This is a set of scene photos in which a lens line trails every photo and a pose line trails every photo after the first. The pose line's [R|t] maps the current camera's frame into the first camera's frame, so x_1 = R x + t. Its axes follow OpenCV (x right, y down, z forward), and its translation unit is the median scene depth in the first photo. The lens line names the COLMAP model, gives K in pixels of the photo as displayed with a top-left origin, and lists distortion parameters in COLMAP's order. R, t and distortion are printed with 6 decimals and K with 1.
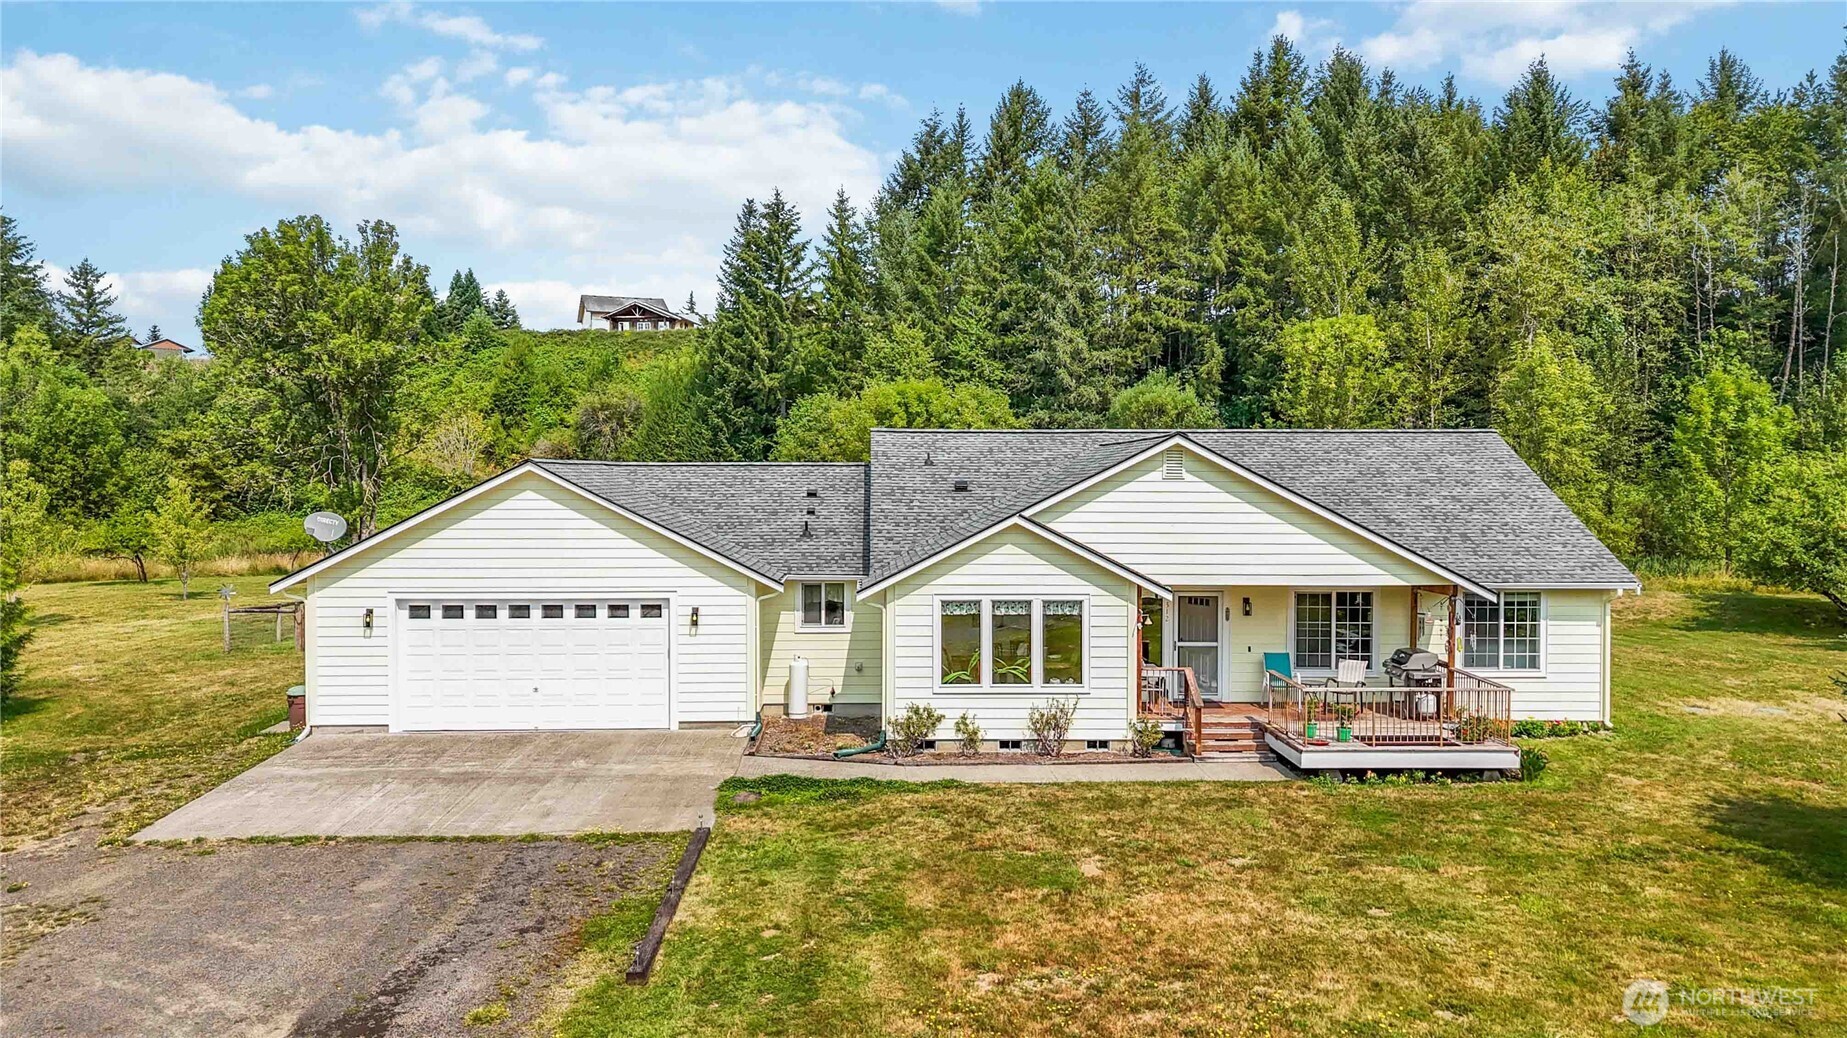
lens RADIAL K [[1356.1, 0, 926.2], [0, 1356.1, 528.3], [0, 0, 1]] dist [0.068274, -0.055419]
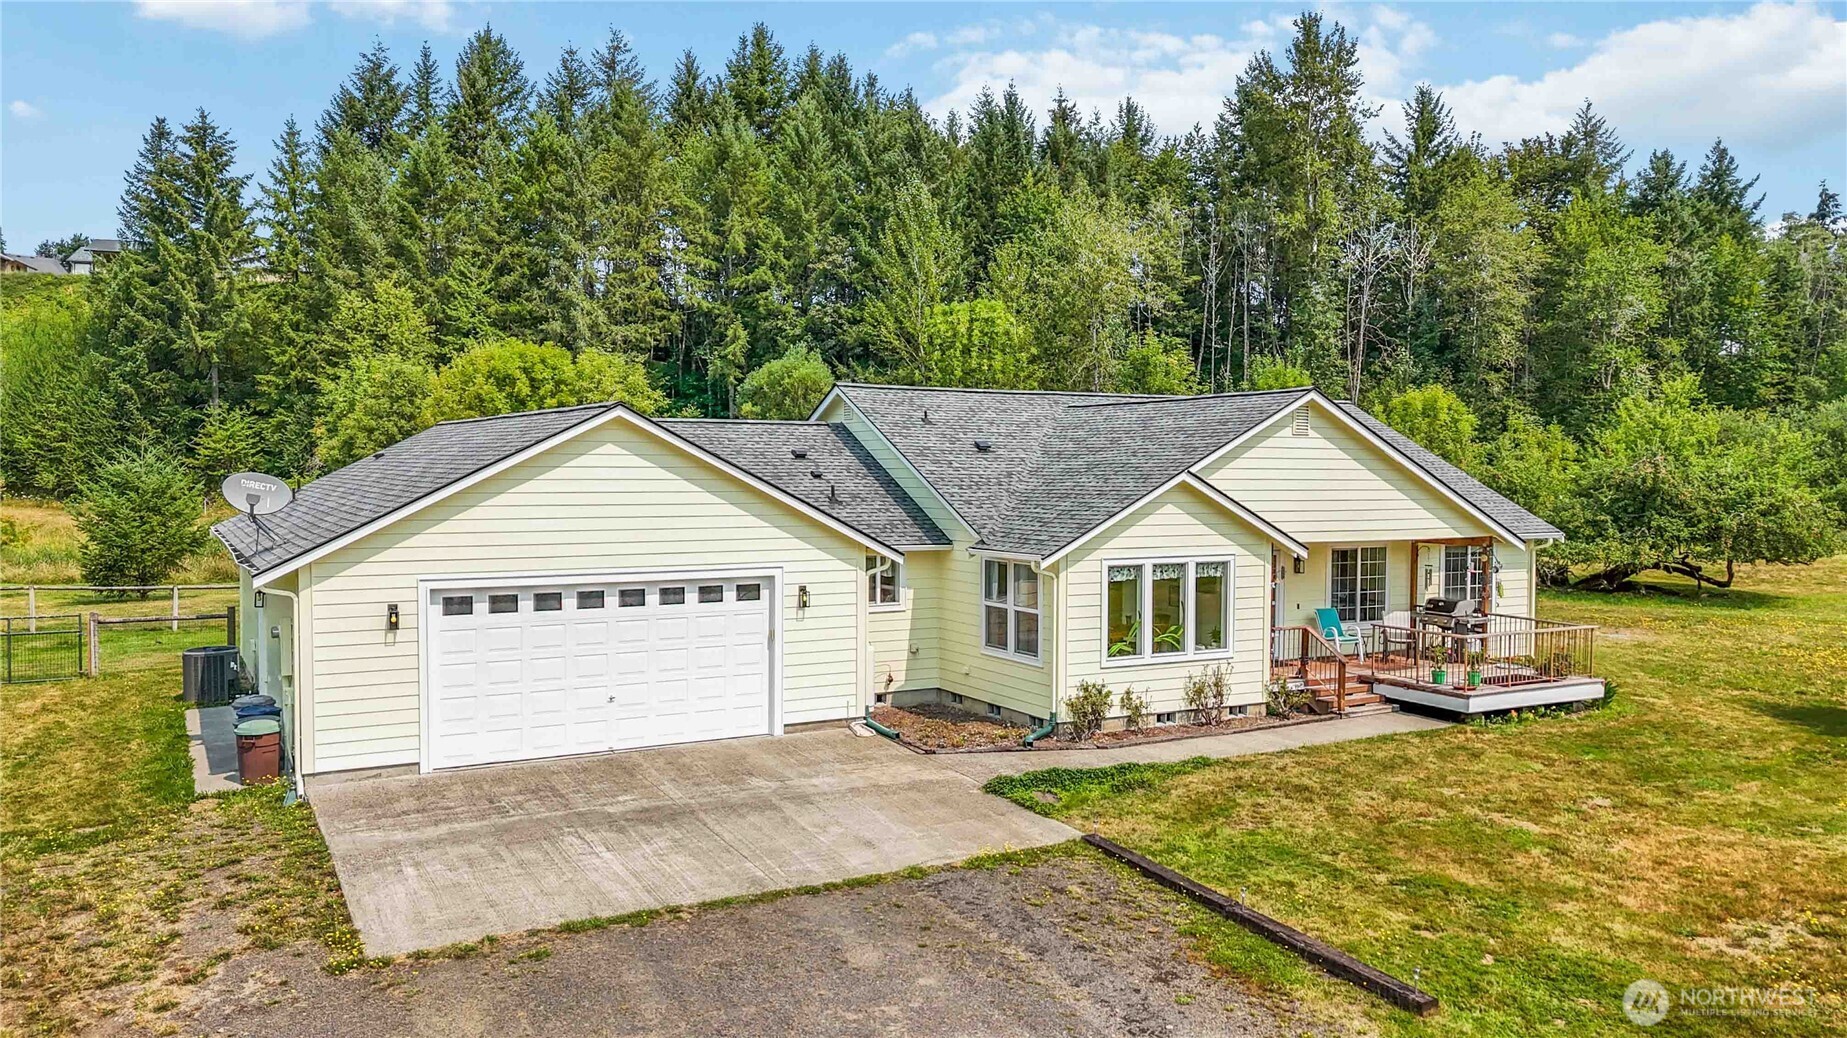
lens RADIAL K [[1356.1, 0, 928.6], [0, 1356.1, 521.9], [0, 0, 1]] dist [0.068274, -0.055419]
pose [[0.886811, -0.016632, 0.461833, -0.475886], [0.015478, 0.999860, 0.006288, 0.015002], [-0.461873, 0.001572, 0.886945, 0.225147]]
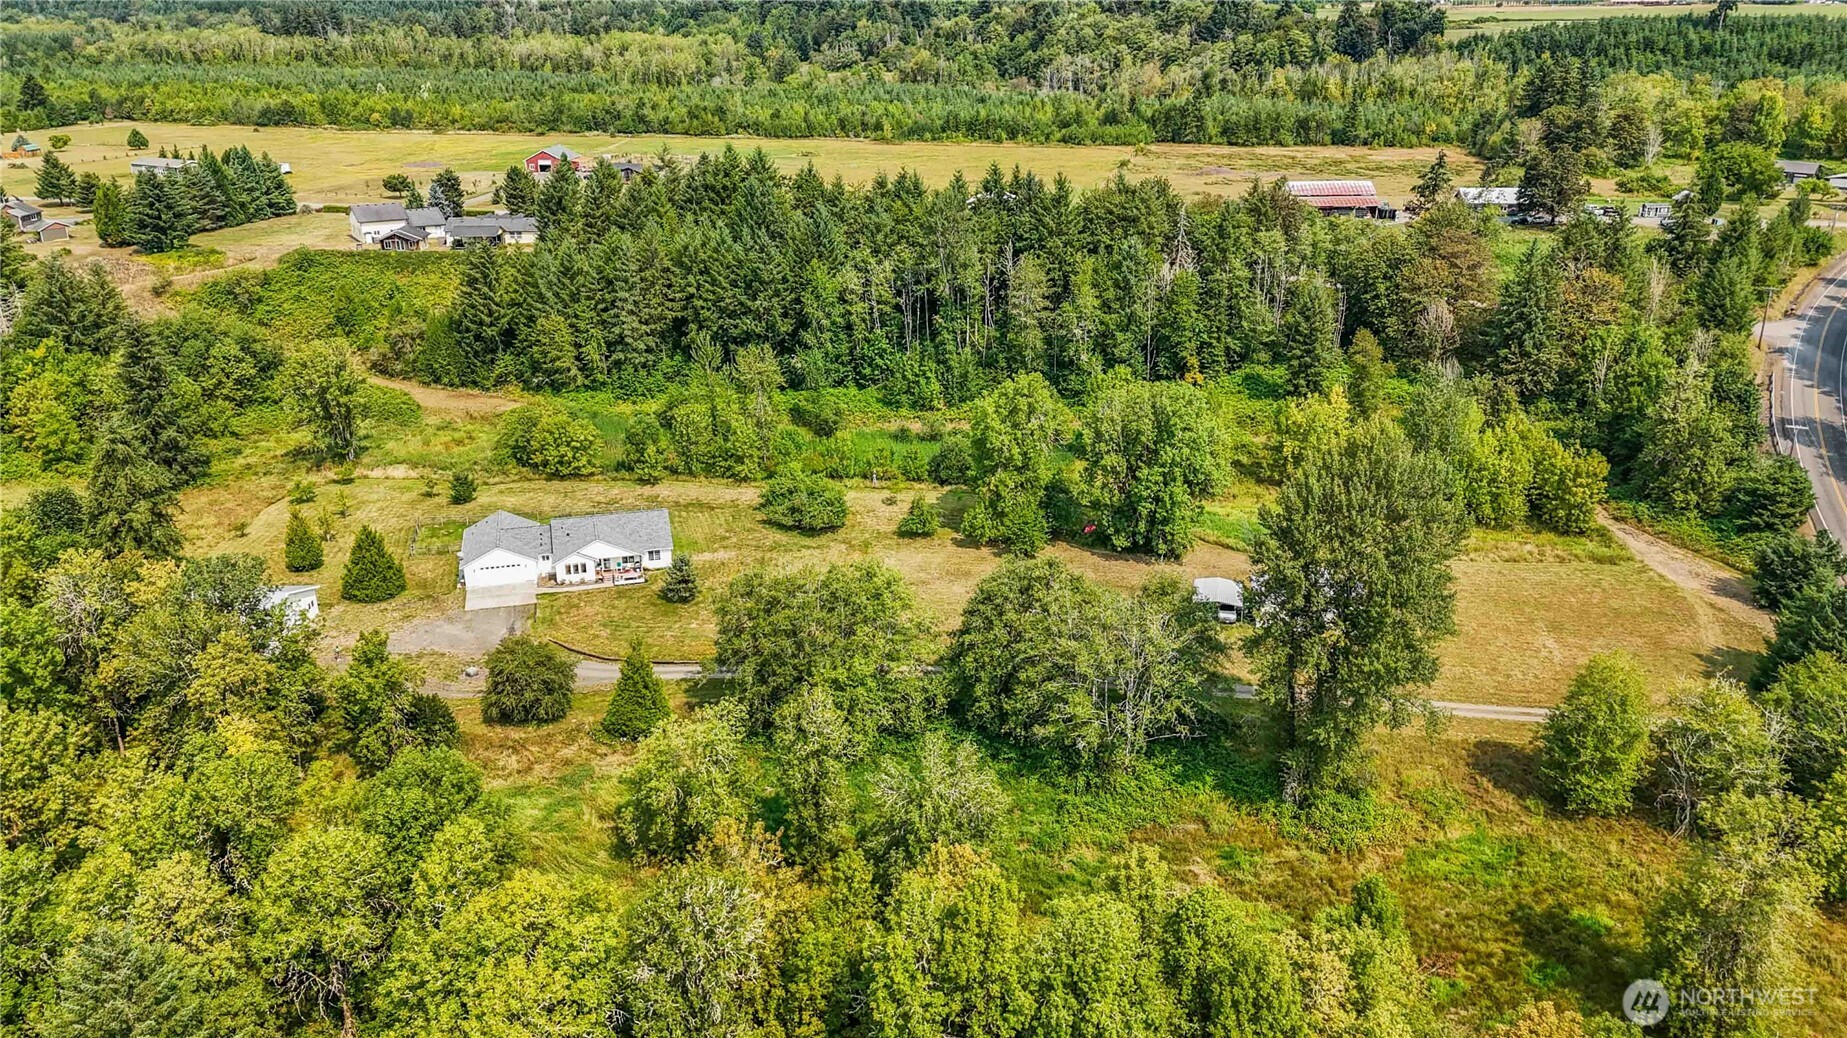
lens RADIAL K [[1356.1, 0, 922.4], [0, 1356.1, 523.1], [0, 0, 1]] dist [0.068274, -0.055419]
pose [[0.975781, -0.082652, 0.202532, 0.362773], [0.014358, 0.948073, 0.317729, -2.101616], [-0.218276, -0.307126, 0.926298, -5.201098]]
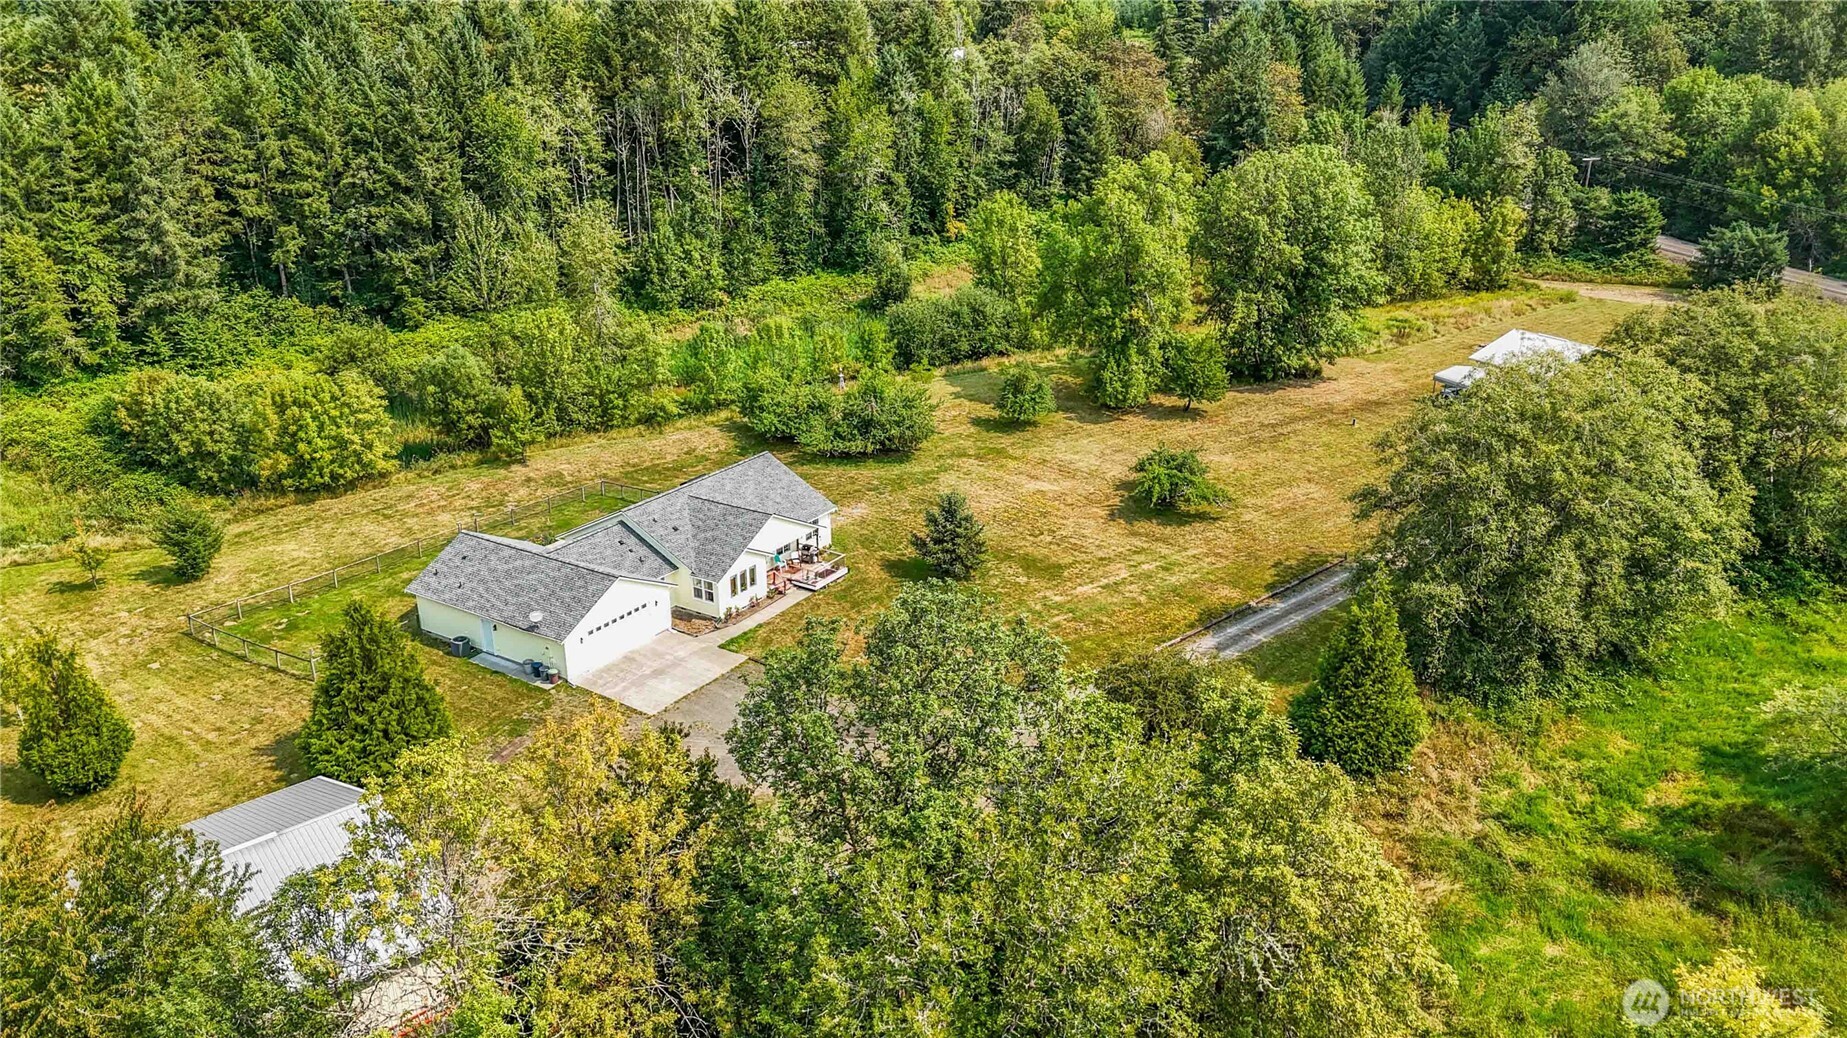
lens RADIAL K [[1356.1, 0, 931.0], [0, 1356.1, 521.1], [0, 0, 1]] dist [0.068274, -0.055419]
pose [[0.567854, -0.301161, 0.766057, -2.150551], [0.036864, 0.939035, 0.341839, -1.160858], [-0.822304, -0.165875, 0.544337, -1.209103]]
